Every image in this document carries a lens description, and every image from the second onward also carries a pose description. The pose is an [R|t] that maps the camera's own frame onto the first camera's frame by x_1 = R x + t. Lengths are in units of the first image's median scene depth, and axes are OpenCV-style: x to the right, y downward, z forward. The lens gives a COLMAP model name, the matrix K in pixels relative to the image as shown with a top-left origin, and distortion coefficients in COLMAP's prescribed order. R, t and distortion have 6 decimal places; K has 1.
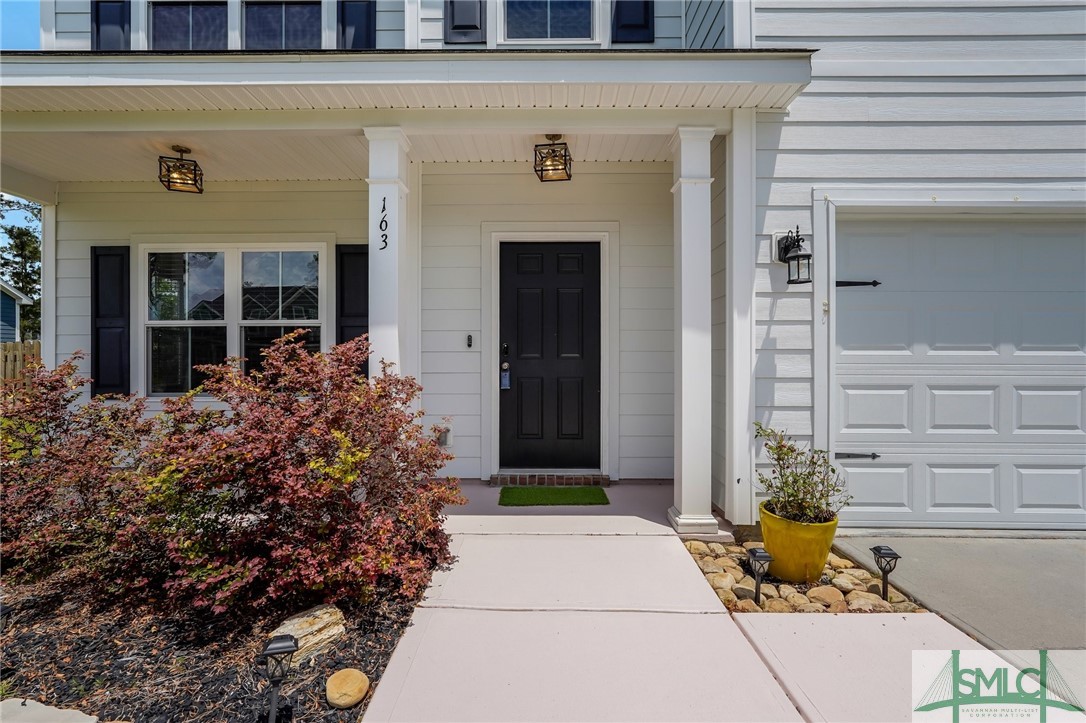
lens RADIAL K [[493.9, 0, 547.9], [0, 493.9, 358.3], [0, 0, 1]] dist [-0.001630, 0.000829]
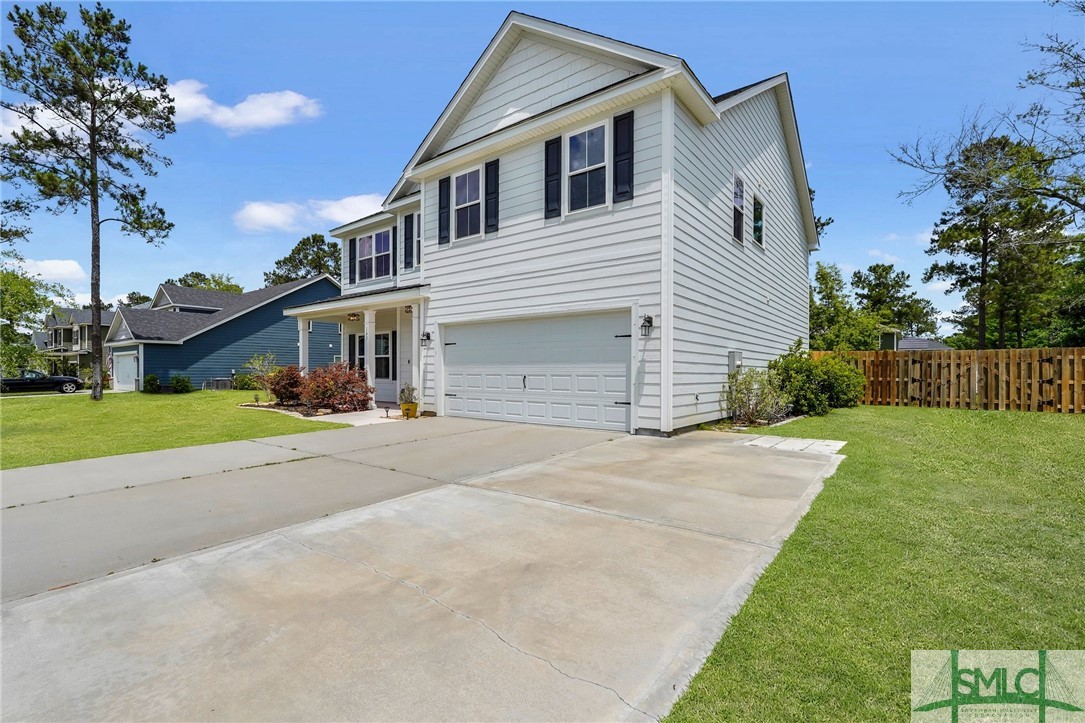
lens RADIAL K [[493.5, 0, 542.3], [0, 493.5, 364.1], [0, 0, 1]] dist [-0.001630, 0.000829]
pose [[0.797708, -0.009311, -0.602972, 2.897915], [0.007146, 0.999957, -0.005986, 0.009634], [0.603002, 0.000466, 0.797740, -1.207241]]
